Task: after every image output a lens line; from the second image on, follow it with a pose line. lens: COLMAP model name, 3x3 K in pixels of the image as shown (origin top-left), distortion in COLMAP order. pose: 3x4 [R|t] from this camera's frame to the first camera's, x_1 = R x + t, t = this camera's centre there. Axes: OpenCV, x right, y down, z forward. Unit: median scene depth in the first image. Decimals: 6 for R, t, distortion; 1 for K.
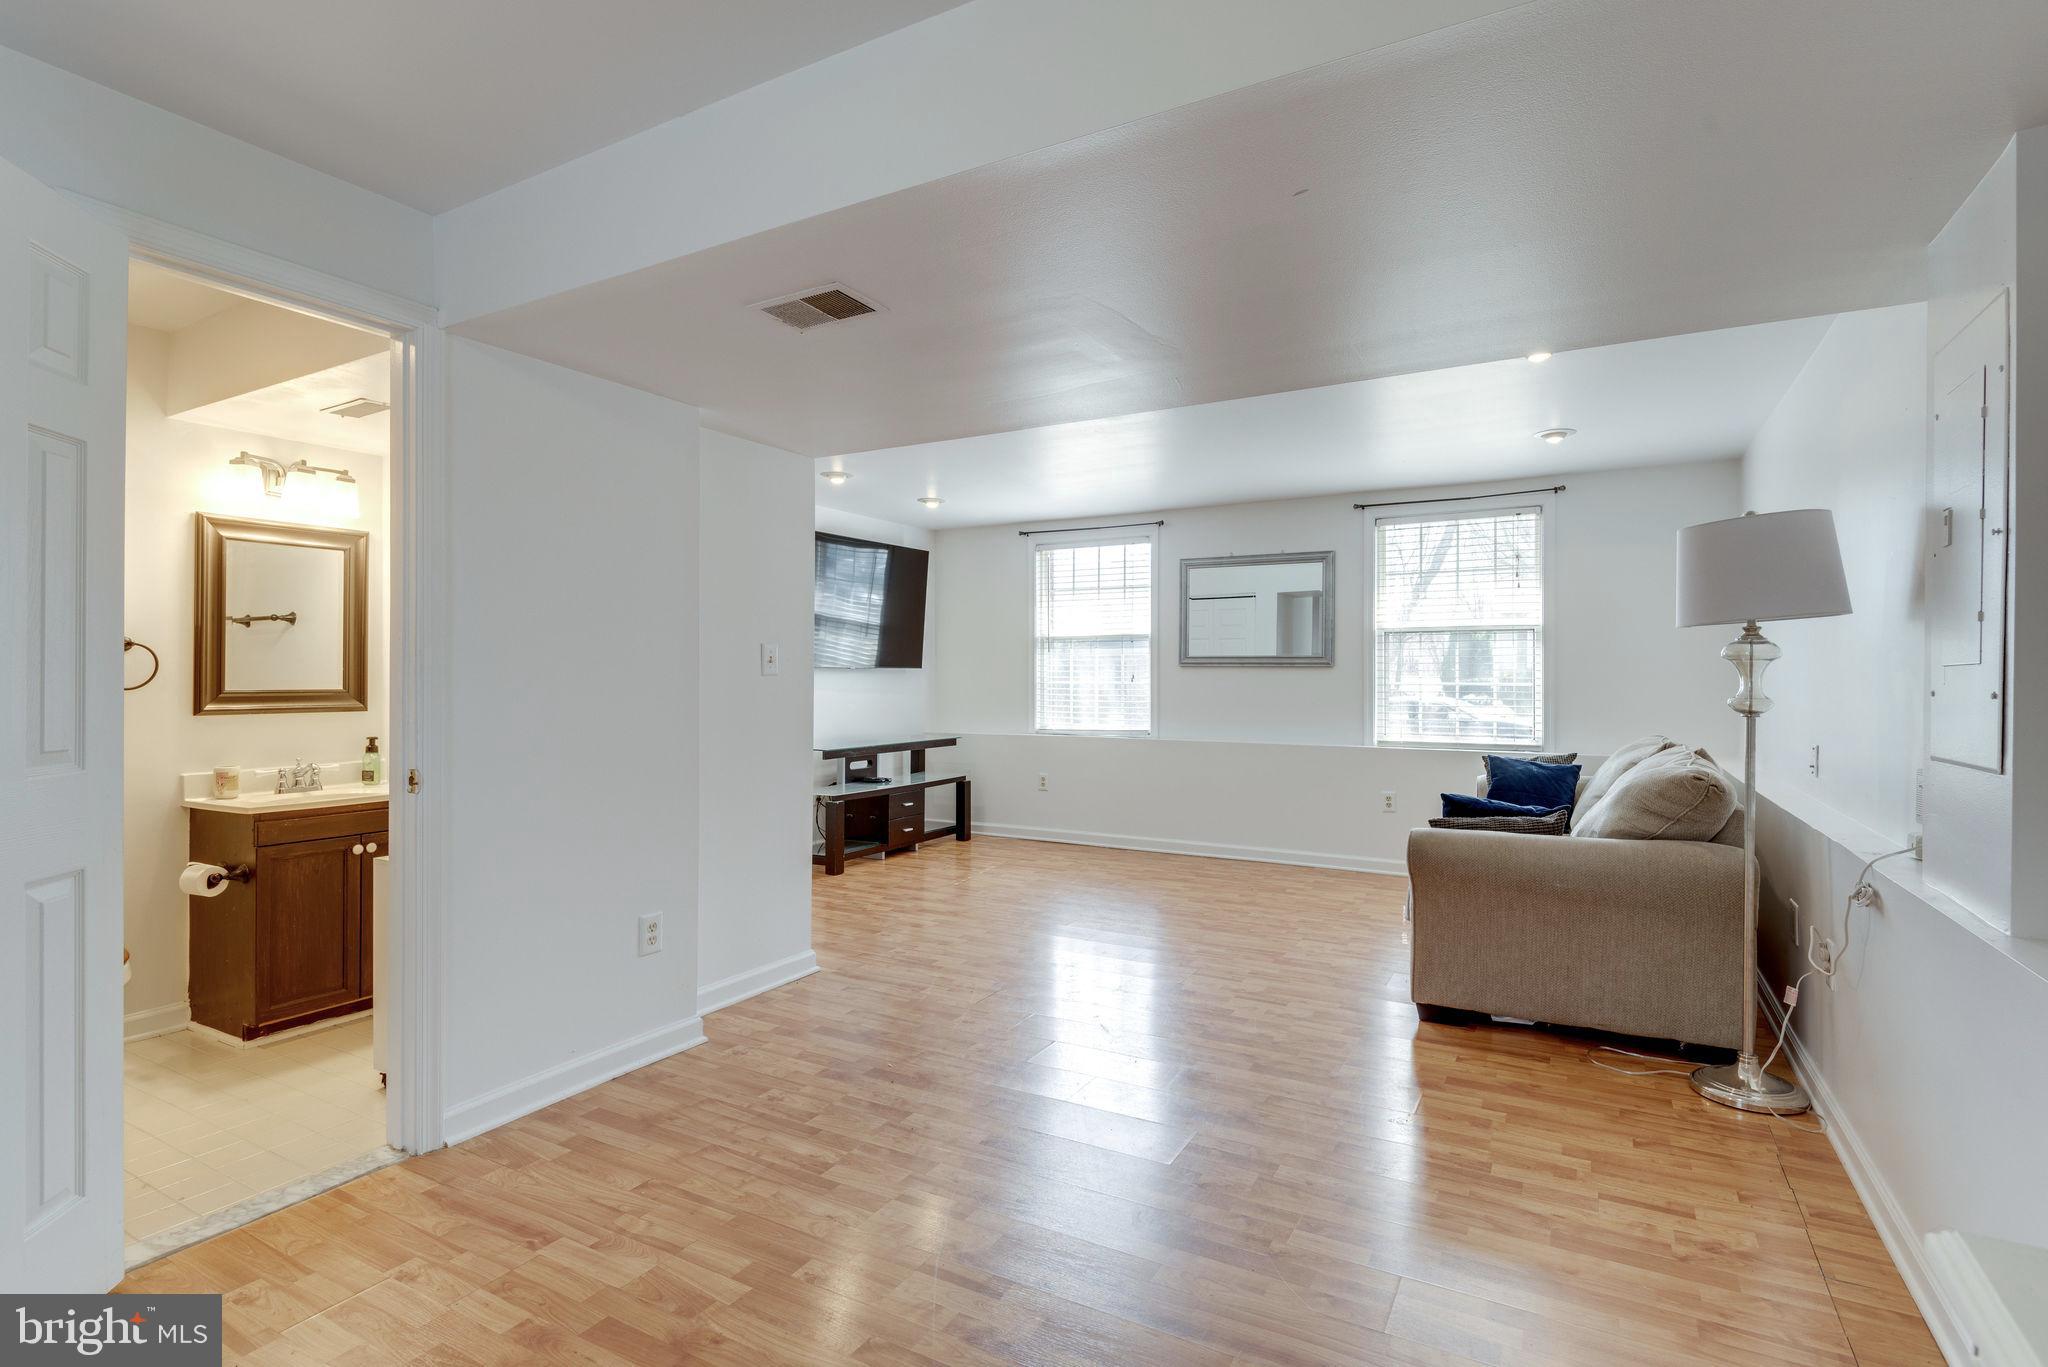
lens RADIAL K [[978.1, 0, 1030.1], [0, 978.1, 672.0], [0, 0, 1]] dist [0.015456, -0.009885]
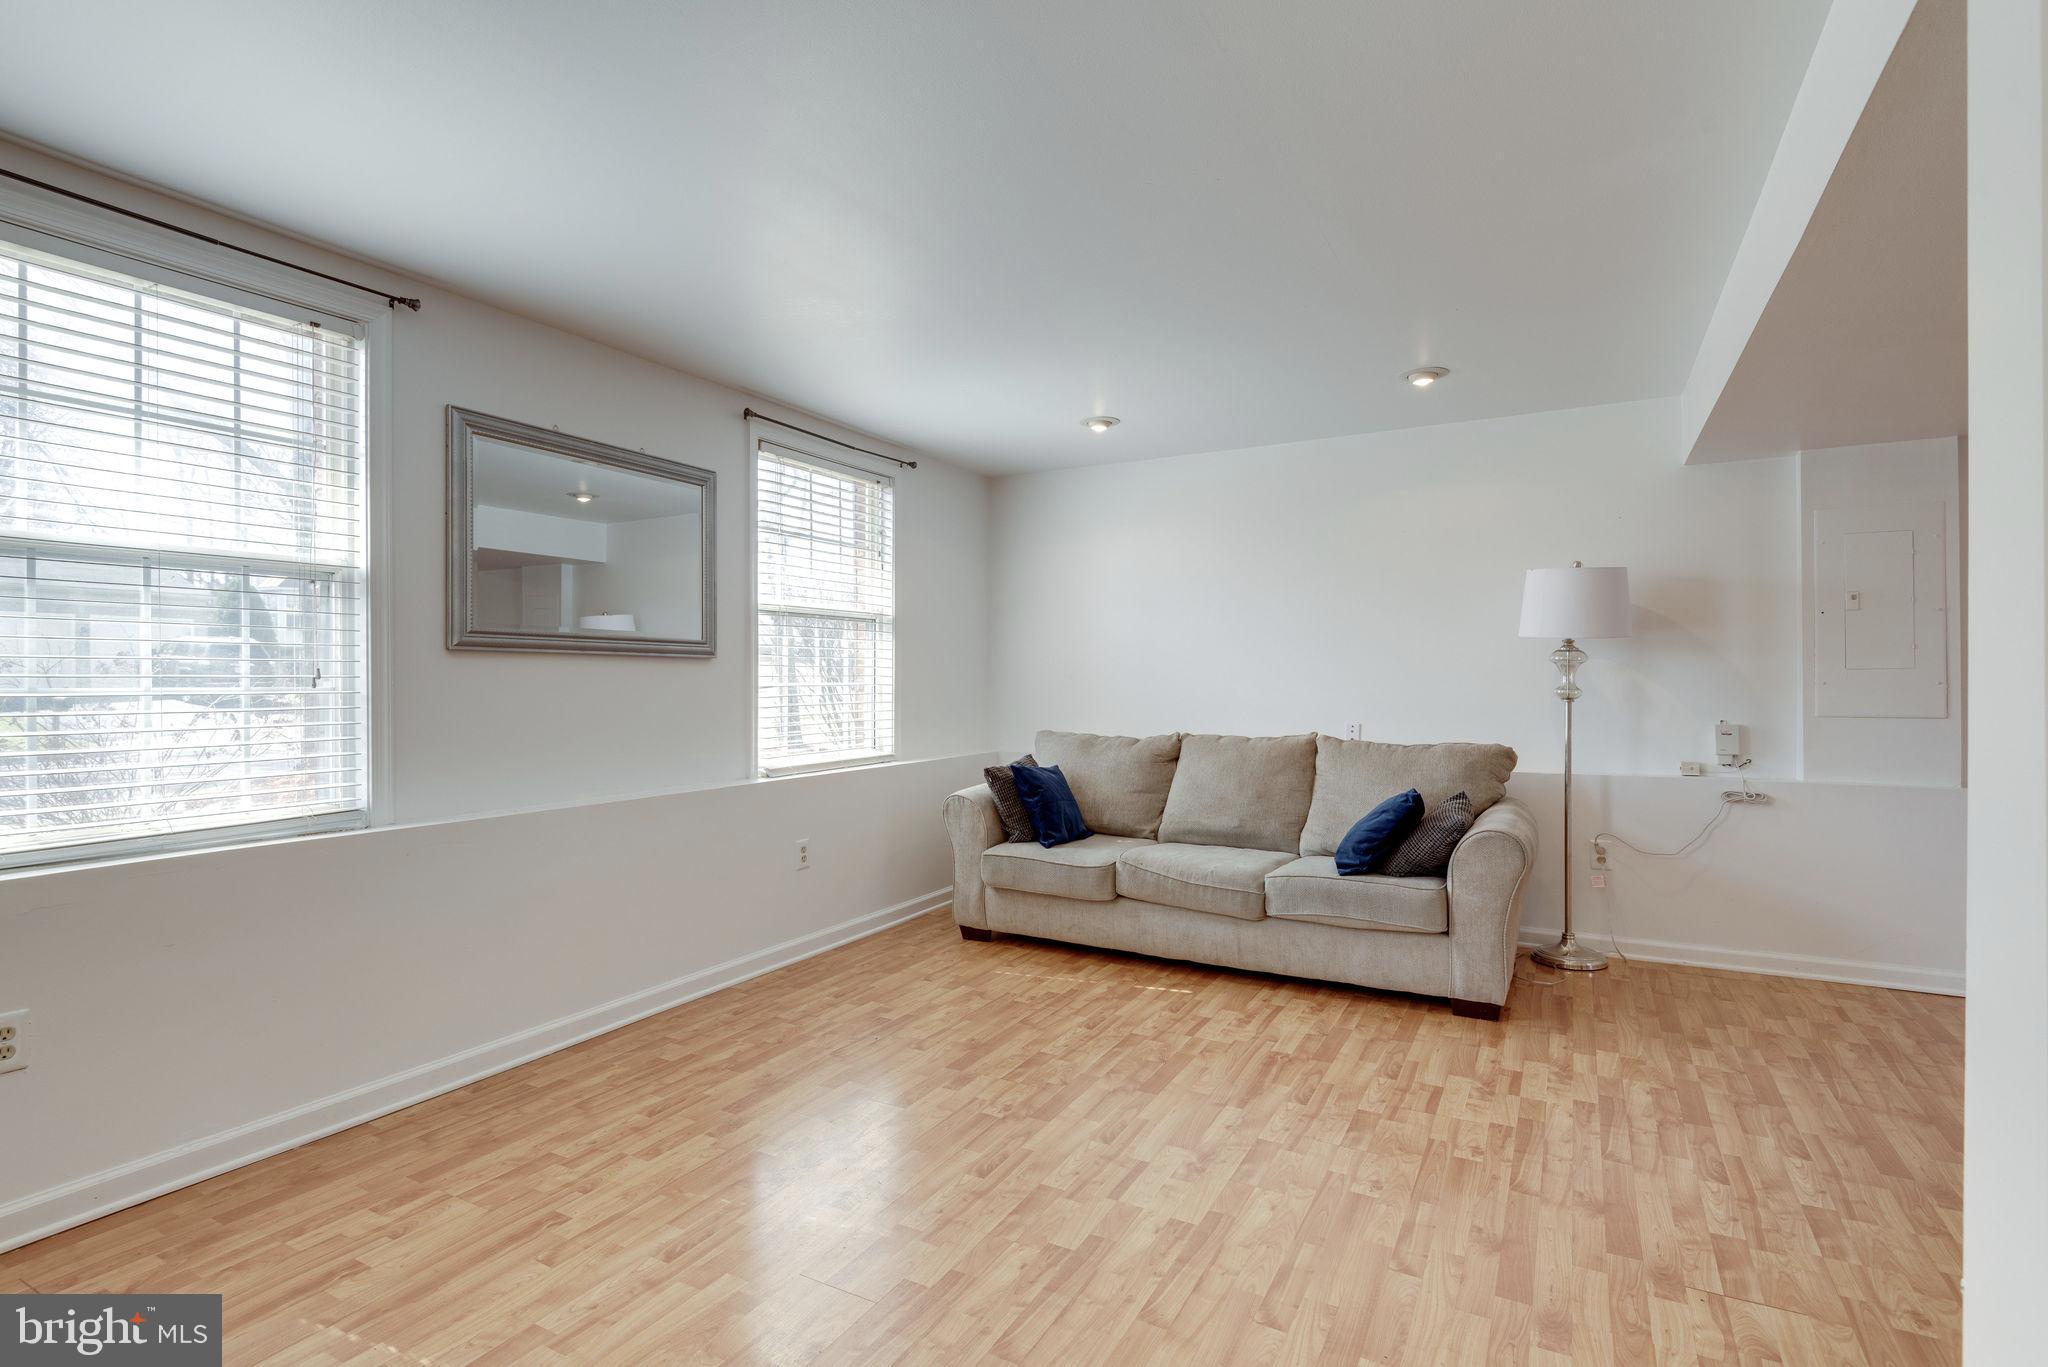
lens RADIAL K [[978.1, 0, 1046.7], [0, 978.1, 688.7], [0, 0, 1]] dist [0.015456, -0.009885]
pose [[-0.014655, -0.011943, 0.999821, -0.342890], [-0.003727, 0.999922, 0.011889, 0.005810], [-0.999886, -0.003552, -0.014698, 0.870411]]
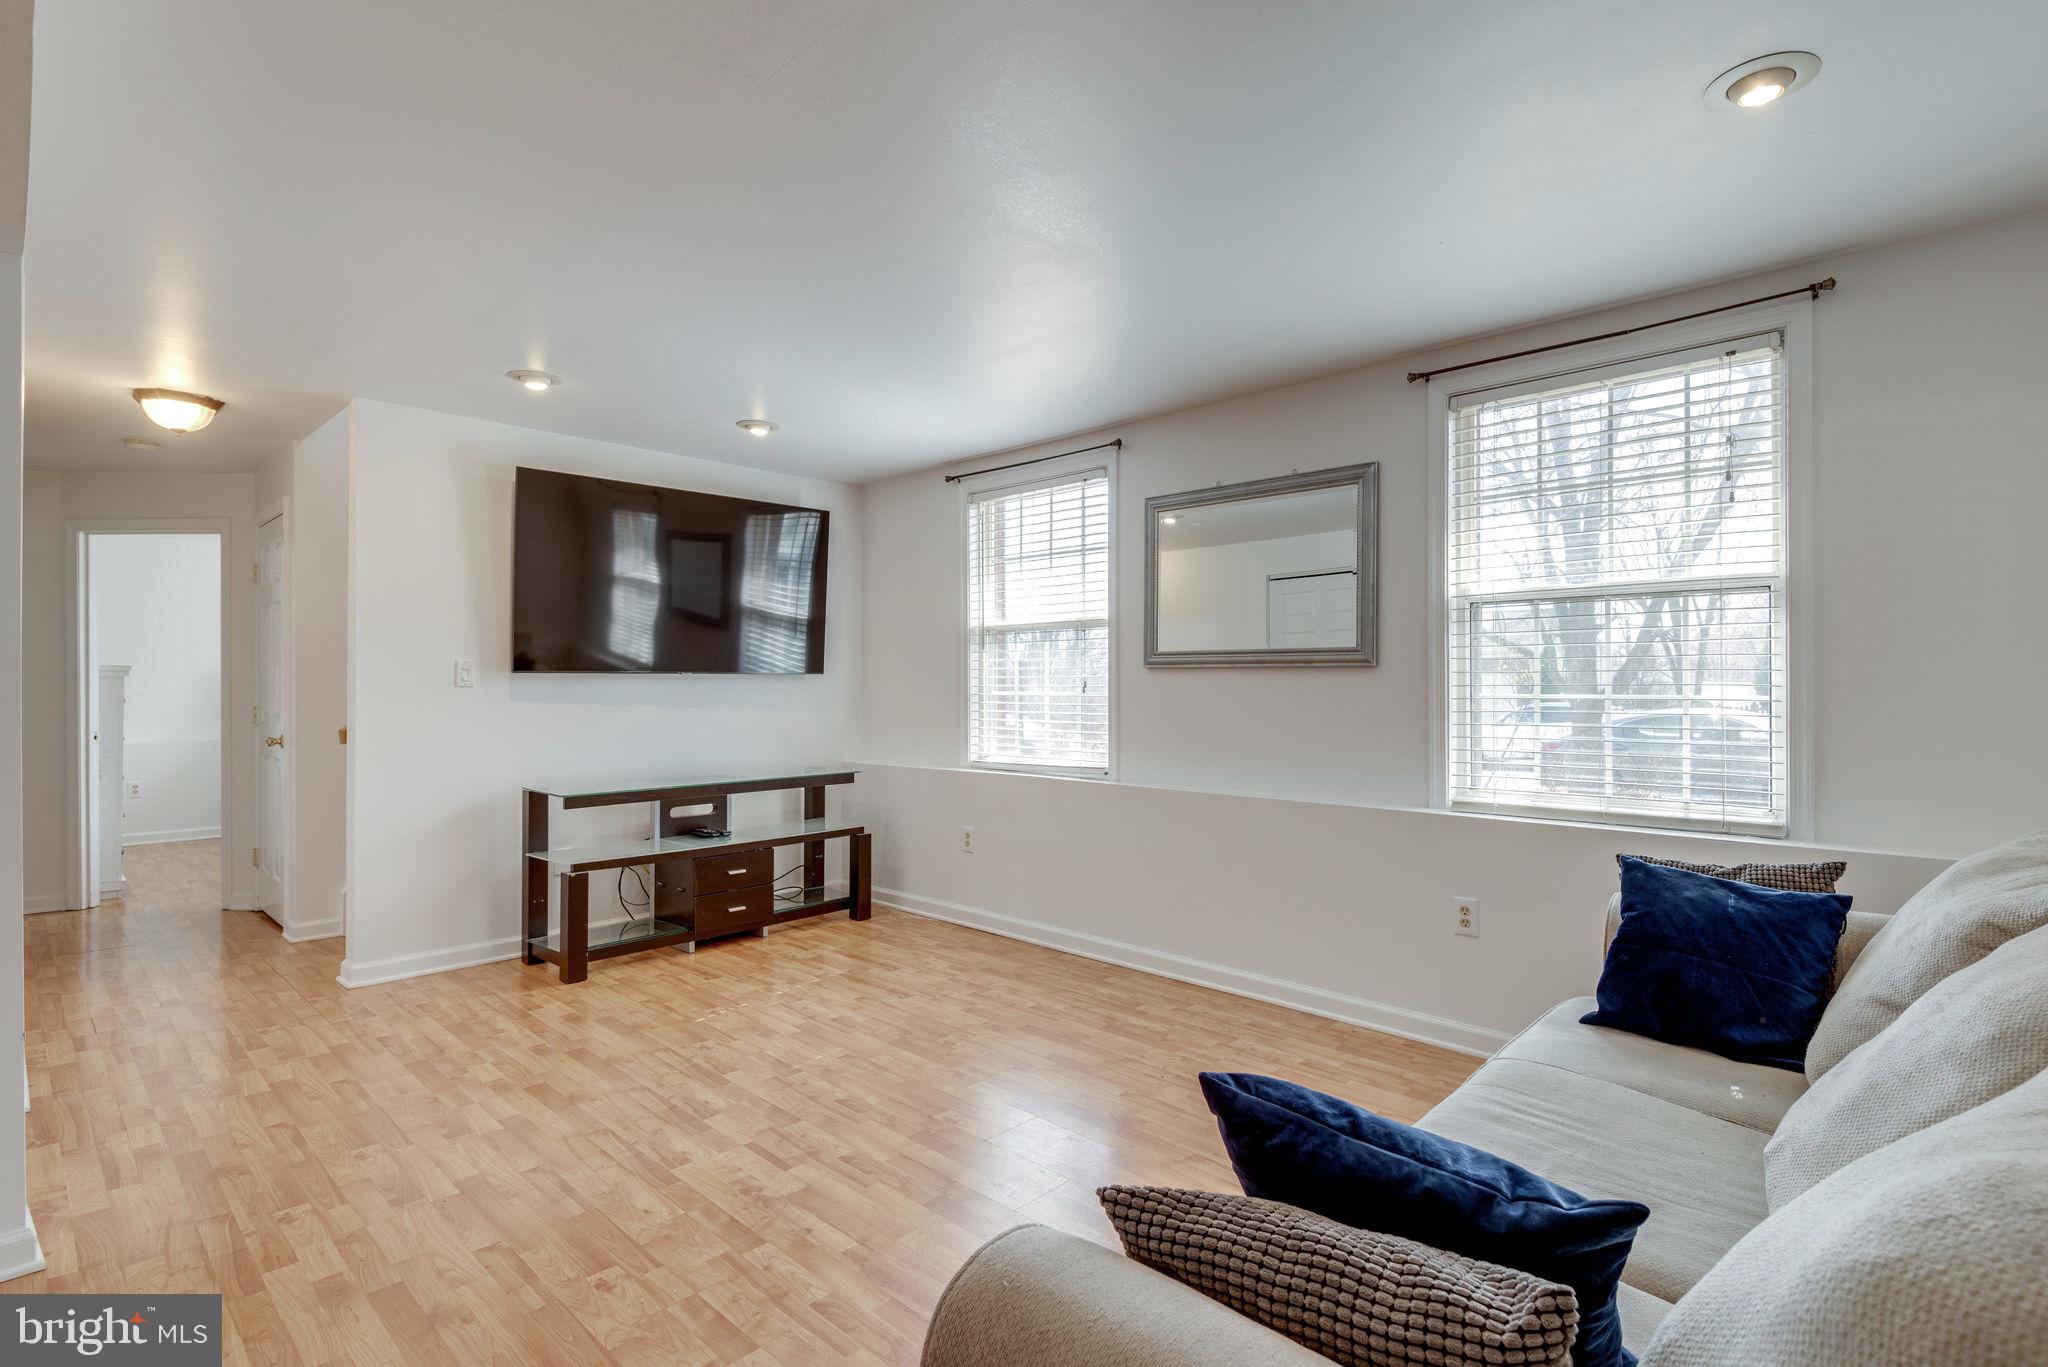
lens RADIAL K [[978.1, 0, 1034.4], [0, 978.1, 686.1], [0, 0, 1]] dist [0.015456, -0.009885]
pose [[0.968295, -0.003087, -0.249790, 0.283036], [0.005516, 0.999944, 0.009025, -0.000330], [0.249748, -0.010116, 0.968258, 0.437390]]
